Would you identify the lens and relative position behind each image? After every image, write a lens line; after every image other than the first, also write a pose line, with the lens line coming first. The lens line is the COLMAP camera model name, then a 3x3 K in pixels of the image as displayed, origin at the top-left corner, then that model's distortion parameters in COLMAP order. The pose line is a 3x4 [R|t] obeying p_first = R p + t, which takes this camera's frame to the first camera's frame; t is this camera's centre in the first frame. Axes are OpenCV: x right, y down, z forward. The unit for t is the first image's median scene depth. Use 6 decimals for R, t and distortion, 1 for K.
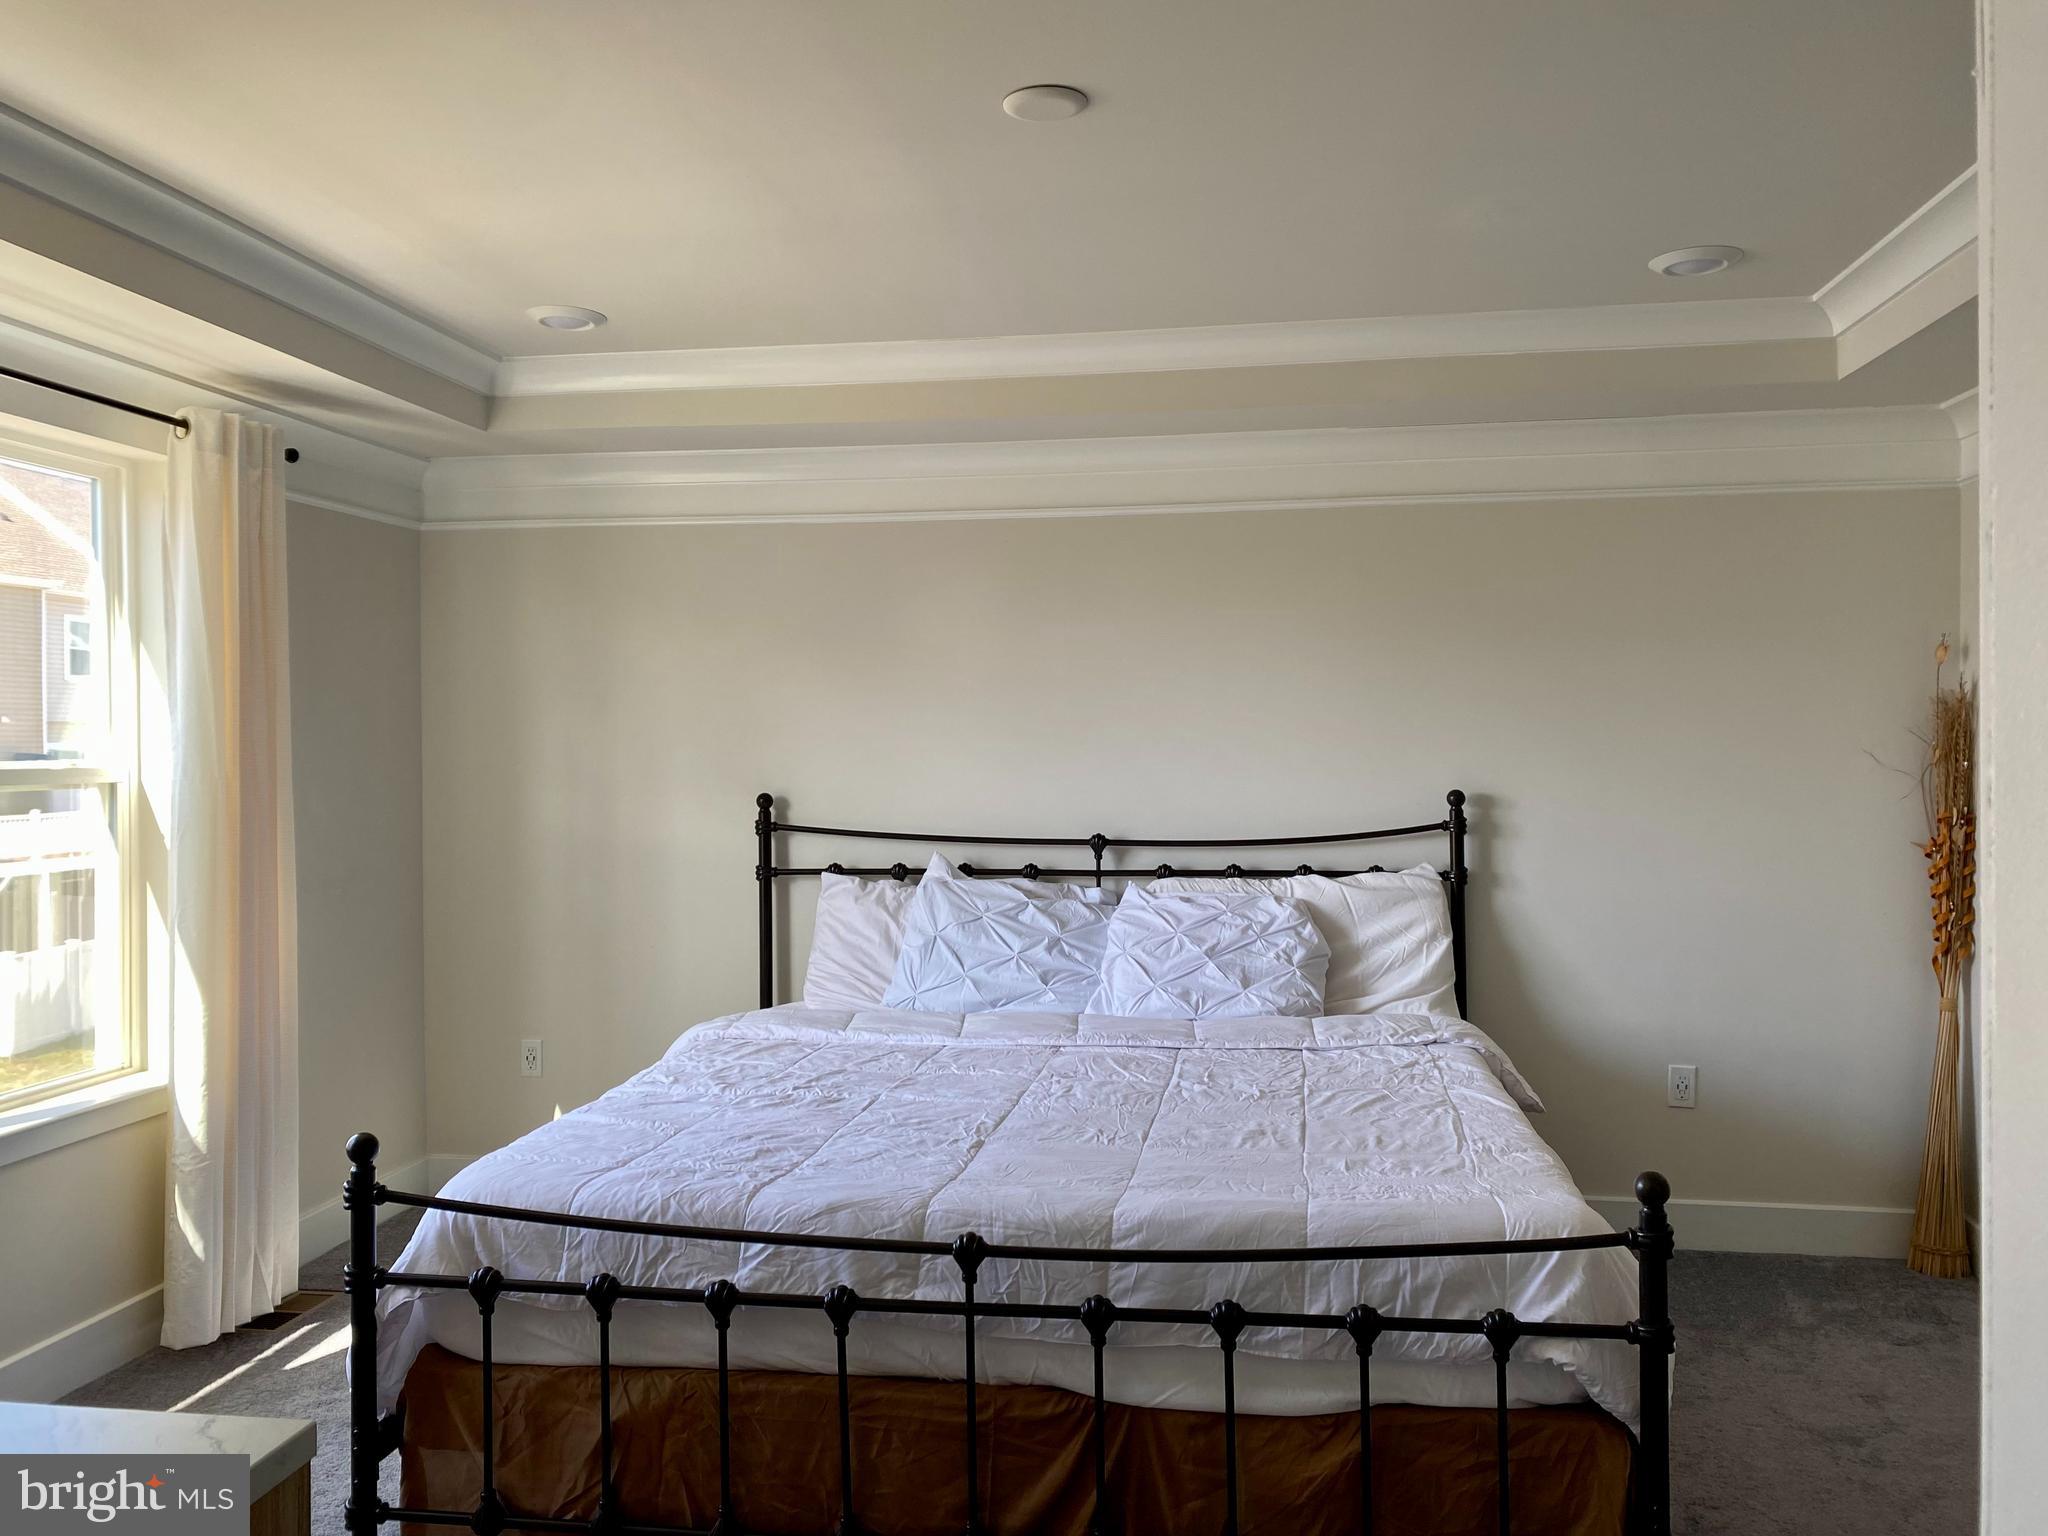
lens RADIAL K [[1564.6, 0, 1022.4], [0, 1564.6, 769.8], [0, 0, 1]] dist [0.042724, -0.033618]
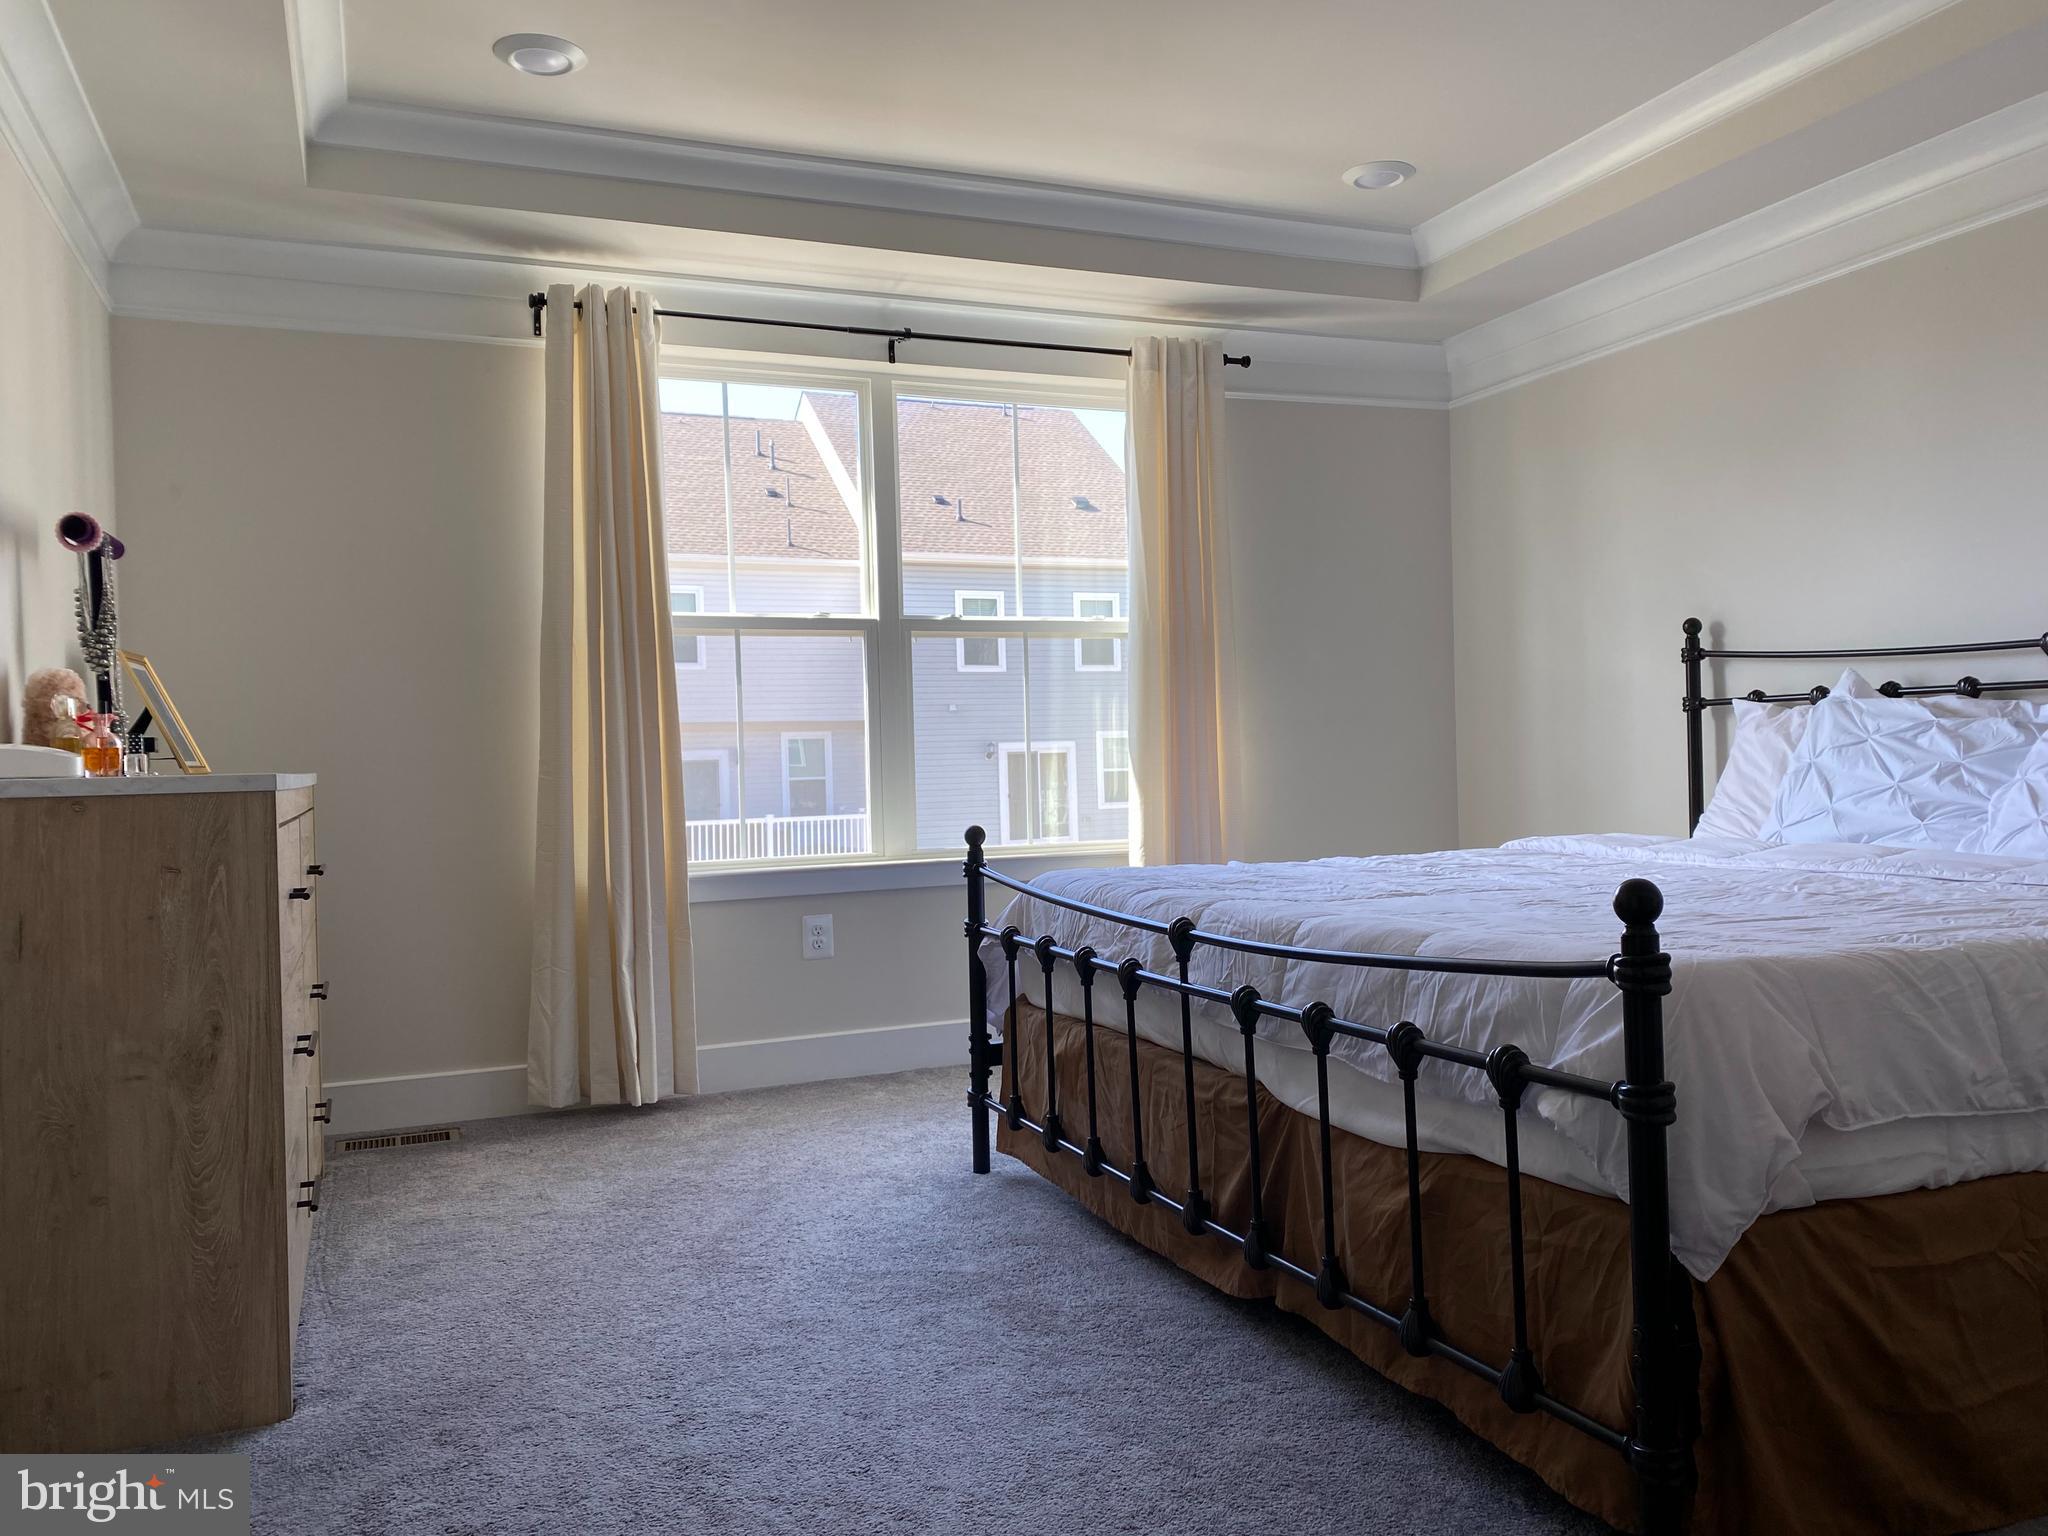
lens RADIAL K [[1564.6, 0, 1035.5], [0, 1564.6, 768.5], [0, 0, 1]] dist [0.042724, -0.033618]
pose [[0.514293, 0.000947, -0.857614, 0.526603], [0.005092, 0.999978, 0.004158, 0.118631], [0.857599, -0.006506, 0.514277, 0.228577]]
